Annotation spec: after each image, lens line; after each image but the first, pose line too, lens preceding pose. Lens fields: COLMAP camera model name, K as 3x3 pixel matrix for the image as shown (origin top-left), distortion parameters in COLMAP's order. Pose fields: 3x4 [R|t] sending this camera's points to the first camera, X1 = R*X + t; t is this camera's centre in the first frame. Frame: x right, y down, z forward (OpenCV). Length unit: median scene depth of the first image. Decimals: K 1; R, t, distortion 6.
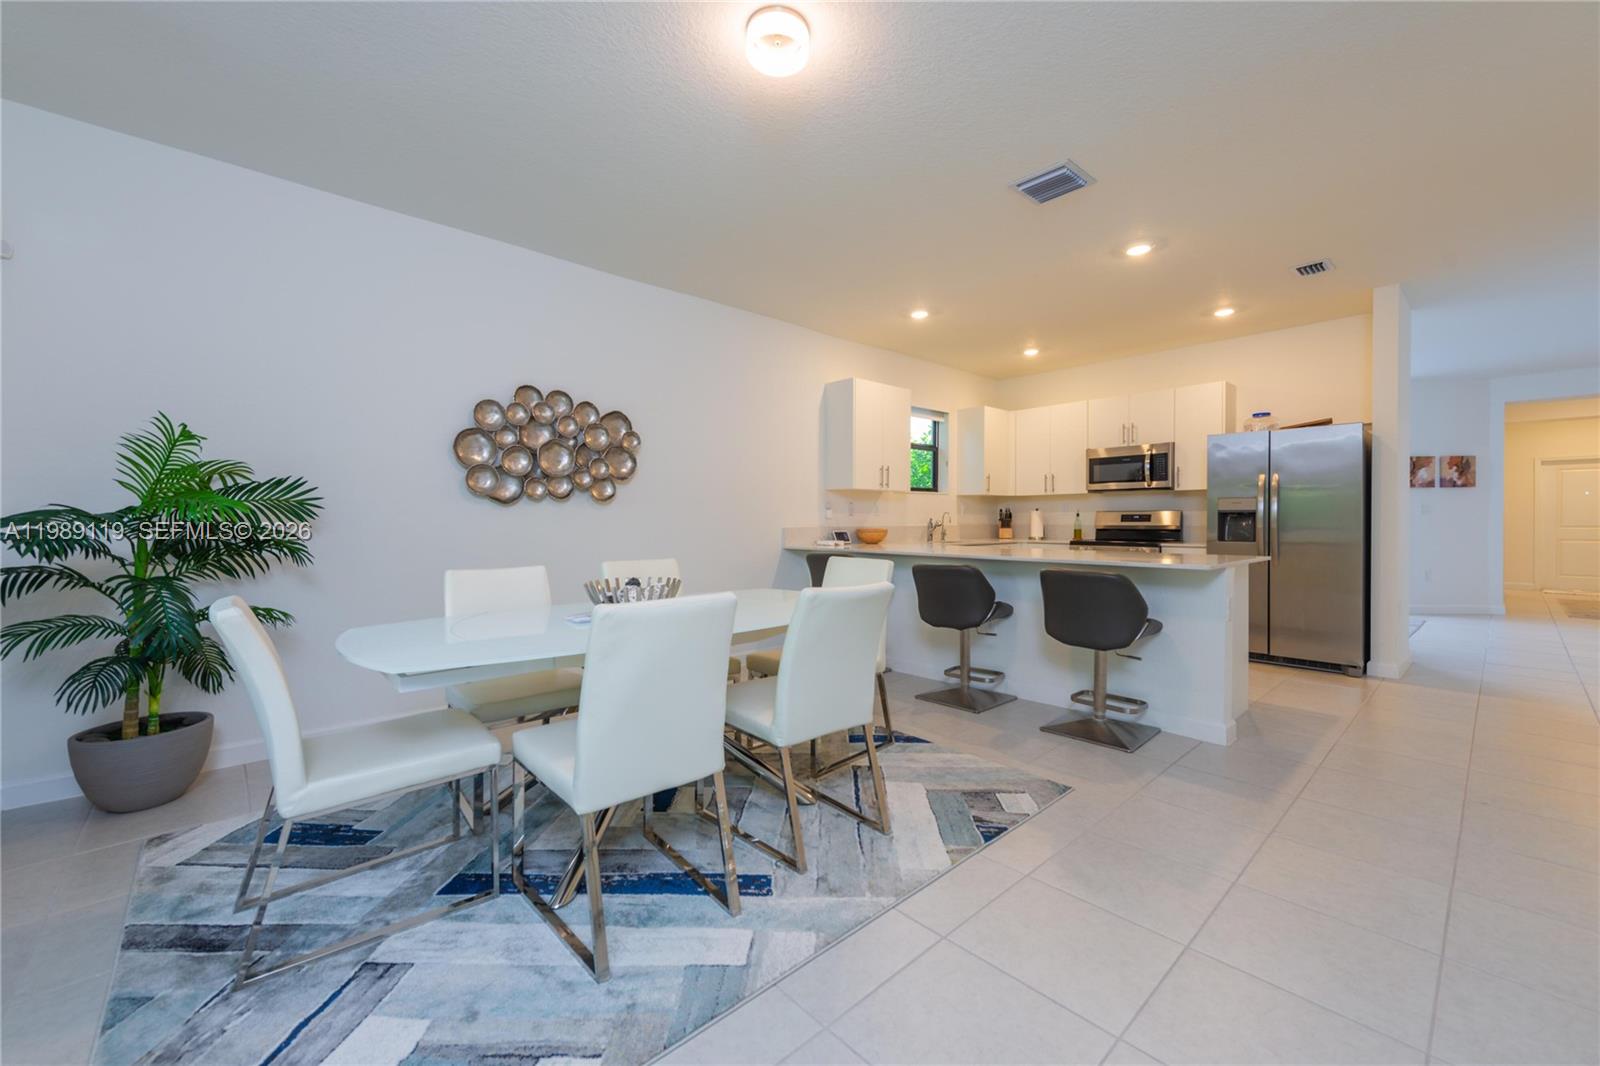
lens RADIAL K [[624.0, 0, 793.3], [0, 624.0, 529.3], [0, 0, 1]] dist [0.000886, -0.000612]
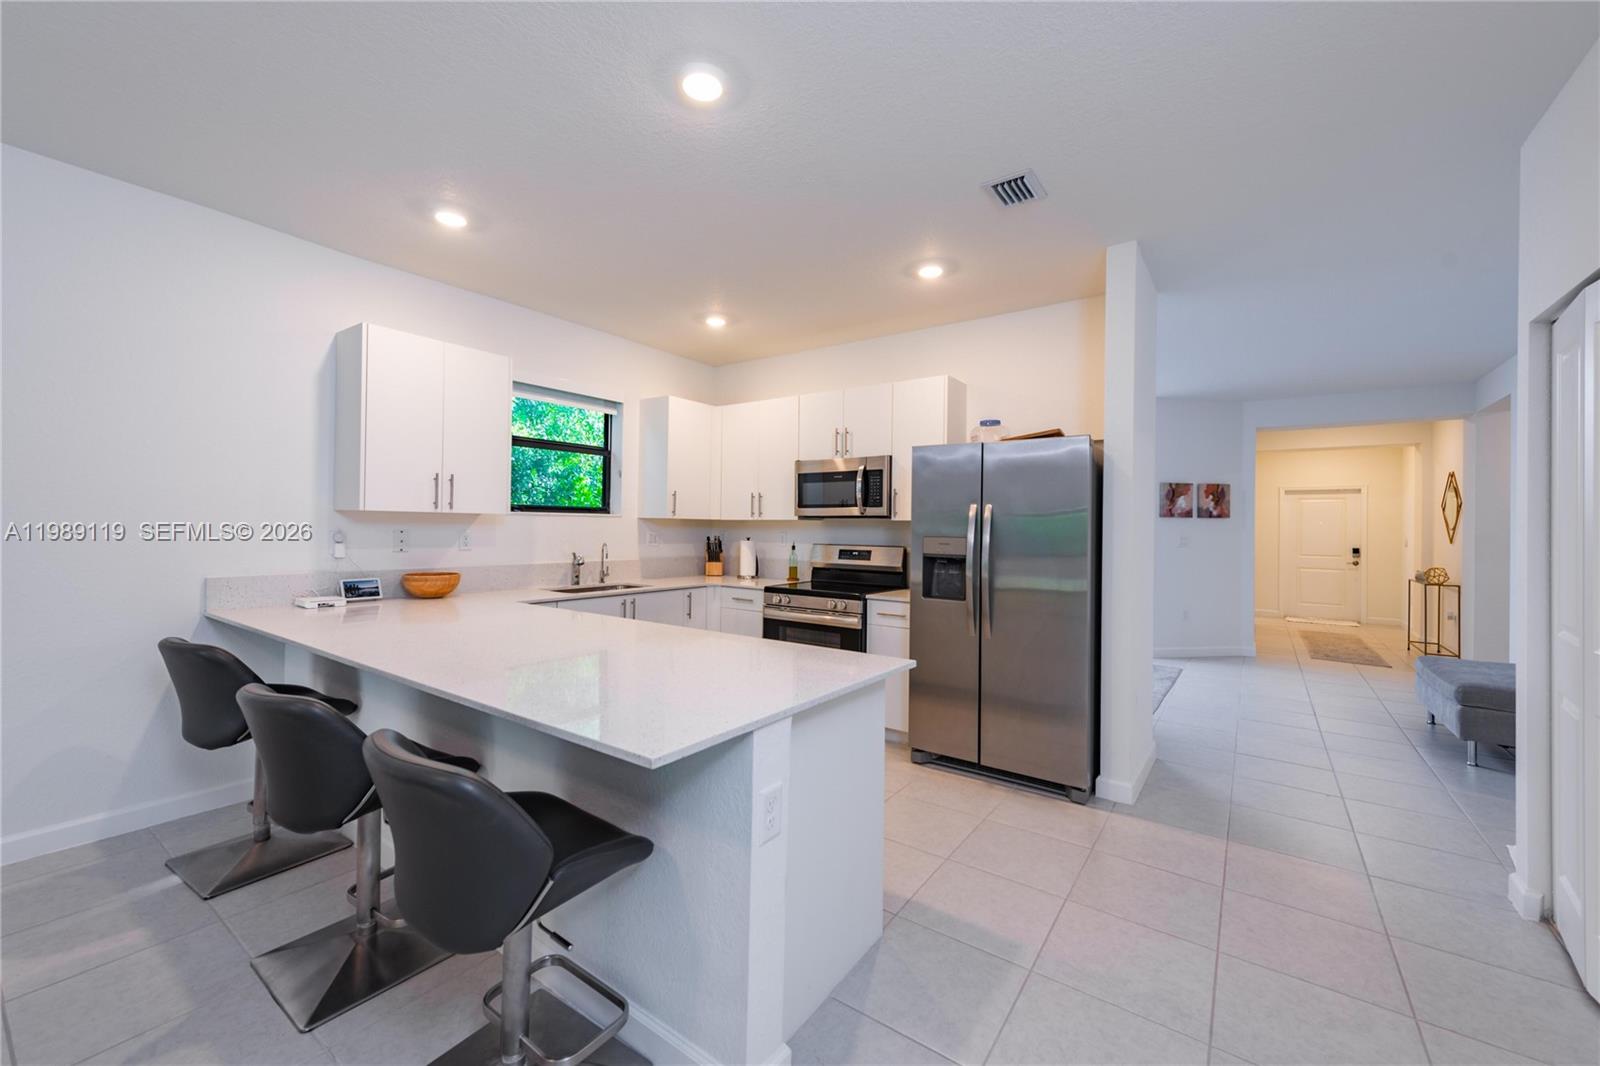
lens RADIAL K [[624.0, 0, 794.8], [0, 624.0, 528.4], [0, 0, 1]] dist [0.000886, -0.000612]
pose [[0.976499, 0.014383, 0.215040, 0.313684], [-0.011667, 0.999835, -0.013896, -0.037867], [-0.215204, 0.011060, 0.976506, 0.279103]]
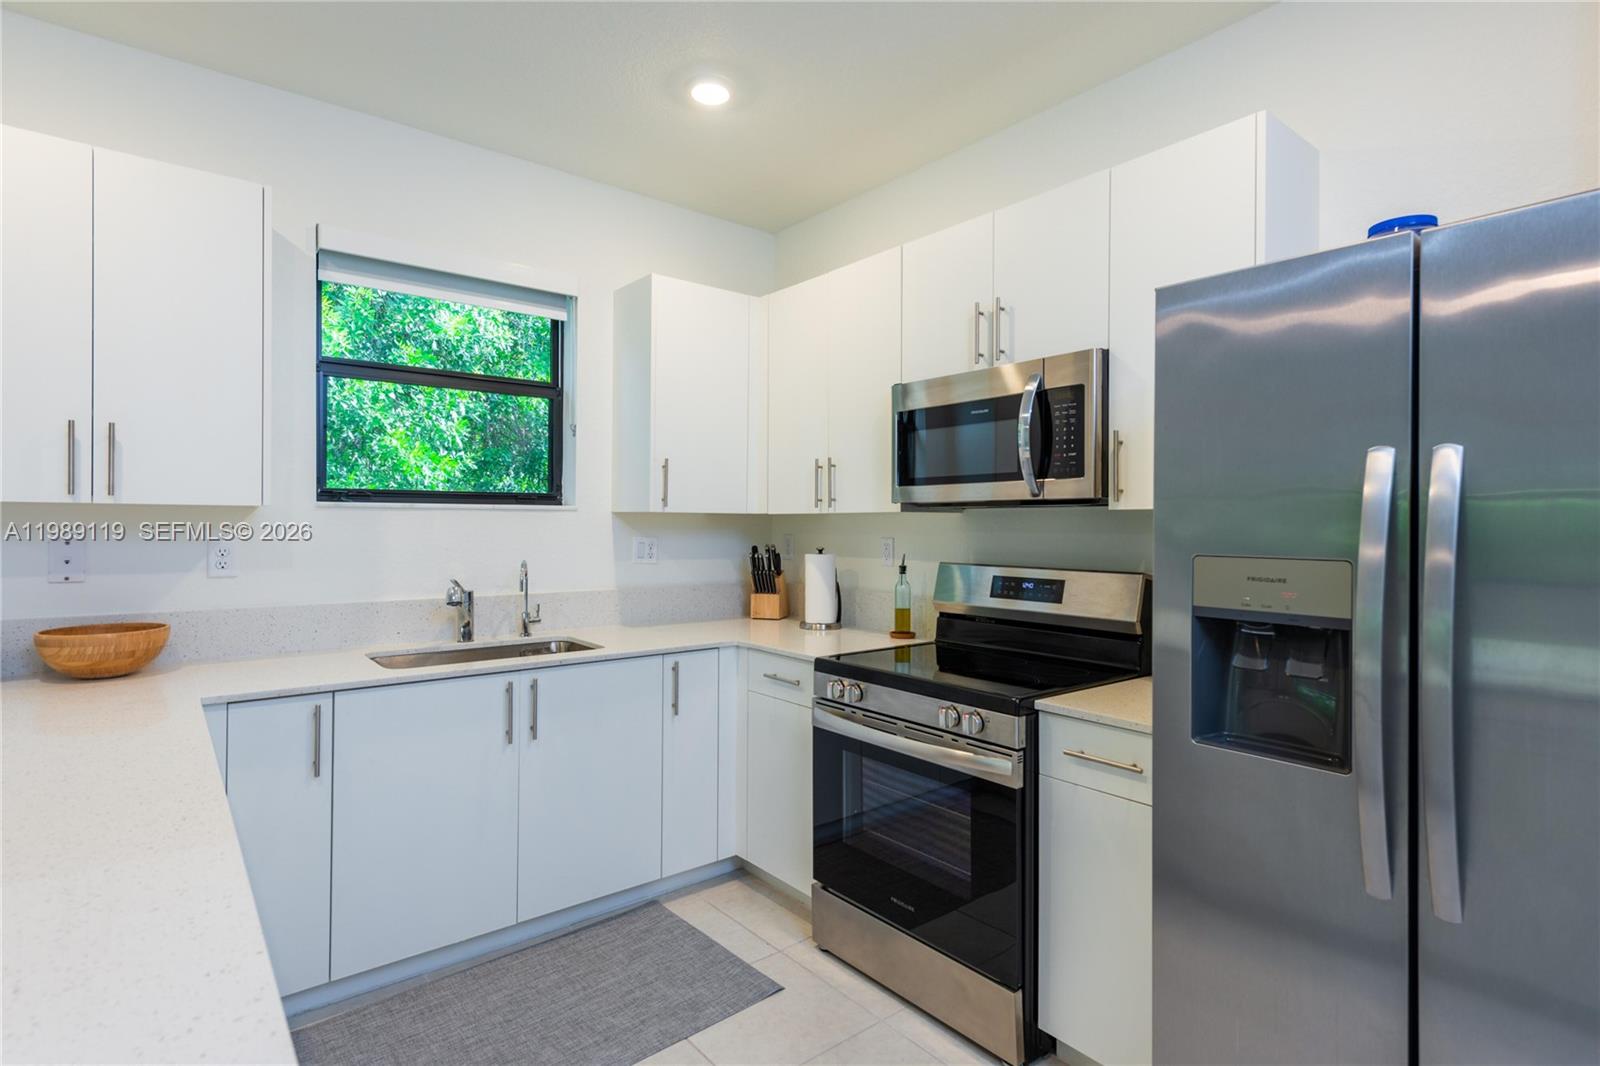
lens RADIAL K [[786.3, 0, 803.3], [0, 786.3, 531.1], [0, 0, 1]] dist [-0.002289, -0.000078]
pose [[0.999182, 0.008791, -0.039468, 0.441800], [-0.009018, 0.999944, -0.005568, -0.045113], [0.039417, 0.005920, 0.999205, 0.568017]]
